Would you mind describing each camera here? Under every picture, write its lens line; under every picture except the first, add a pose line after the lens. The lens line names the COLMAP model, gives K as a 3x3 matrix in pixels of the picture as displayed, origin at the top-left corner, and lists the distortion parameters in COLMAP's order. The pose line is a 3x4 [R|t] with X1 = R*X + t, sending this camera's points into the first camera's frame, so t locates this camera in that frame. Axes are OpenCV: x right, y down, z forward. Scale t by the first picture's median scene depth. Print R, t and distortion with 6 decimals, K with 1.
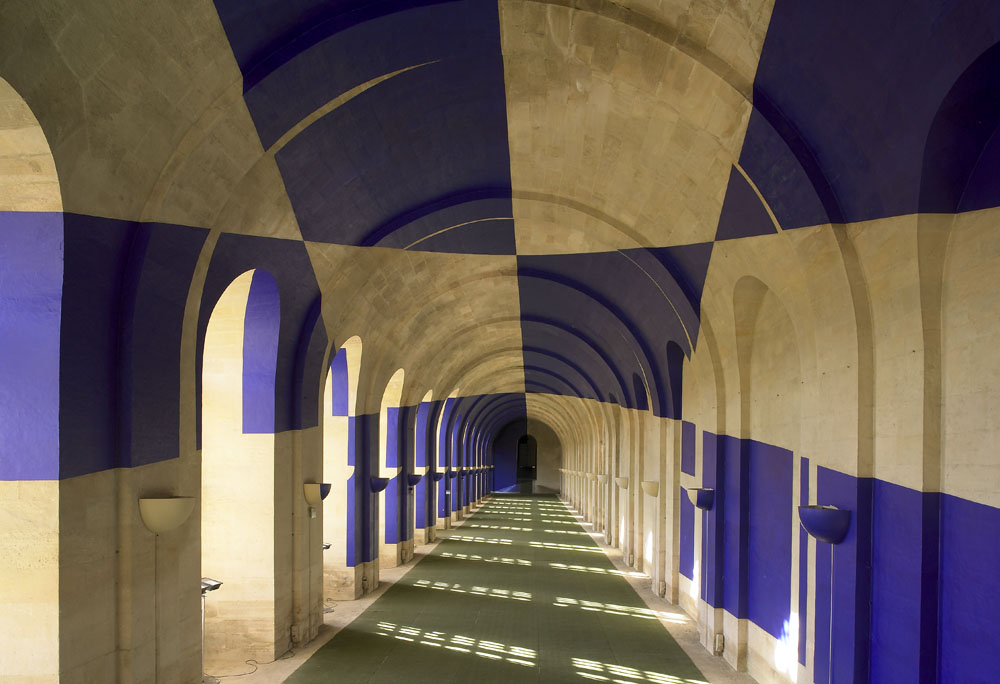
lens RADIAL K [[741.9, 0, 515.8], [0, 741.9, 468.1], [0, 0, 1]] dist [-0.090123, 0.074320]
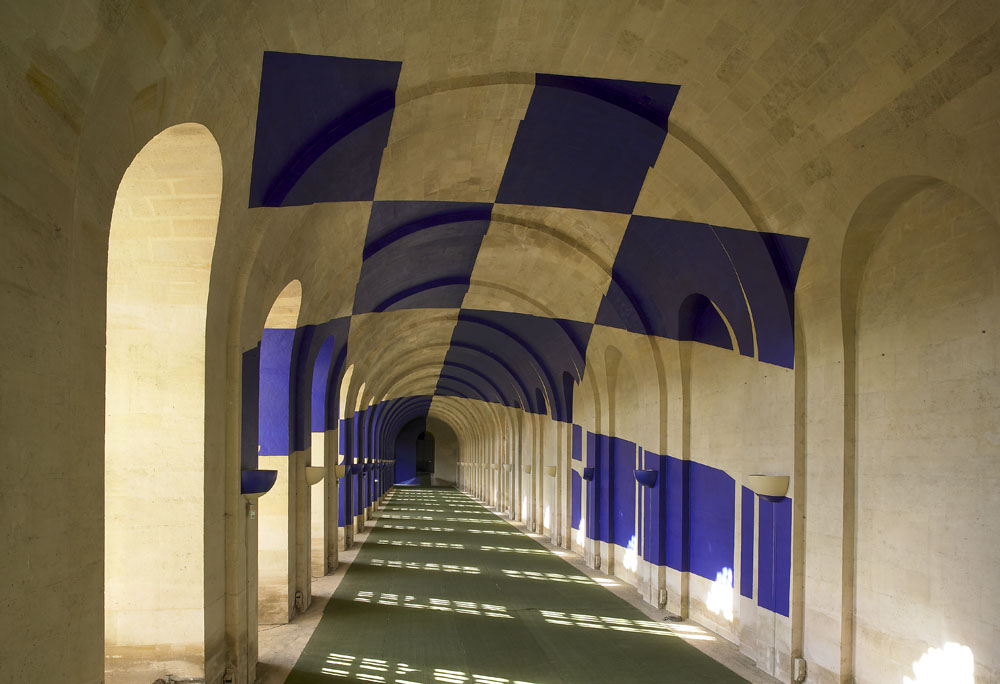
lens RADIAL K [[741.9, 0, 515.8], [0, 741.9, 468.1], [0, 0, 1]] dist [-0.090123, 0.074320]
pose [[0.987764, -0.003048, 0.155926, -0.125487], [0.002285, 0.999985, 0.005073, 0.017189], [-0.155939, -0.004655, 0.987756, -0.473141]]
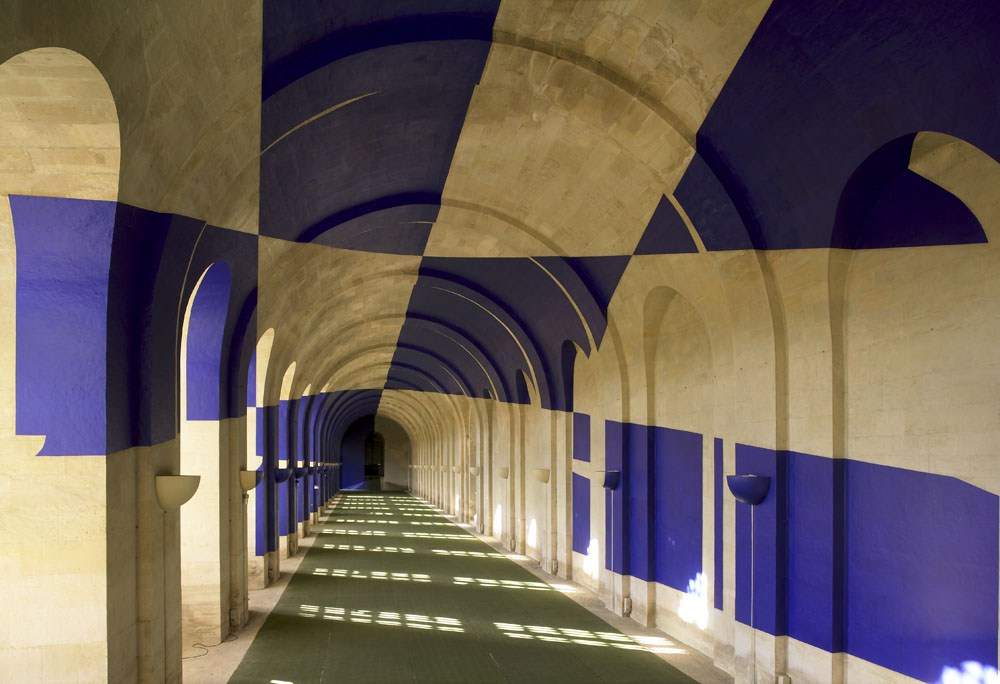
lens RADIAL K [[738.7, 0, 516.1], [0, 738.7, 463.0], [0, 0, 1]] dist [-0.097021, 0.075348]
pose [[0.974532, -0.010142, 0.224019, -0.113681], [0.011257, 0.999930, -0.003704, 0.015212], [-0.223966, 0.006132, 0.974578, -0.060109]]
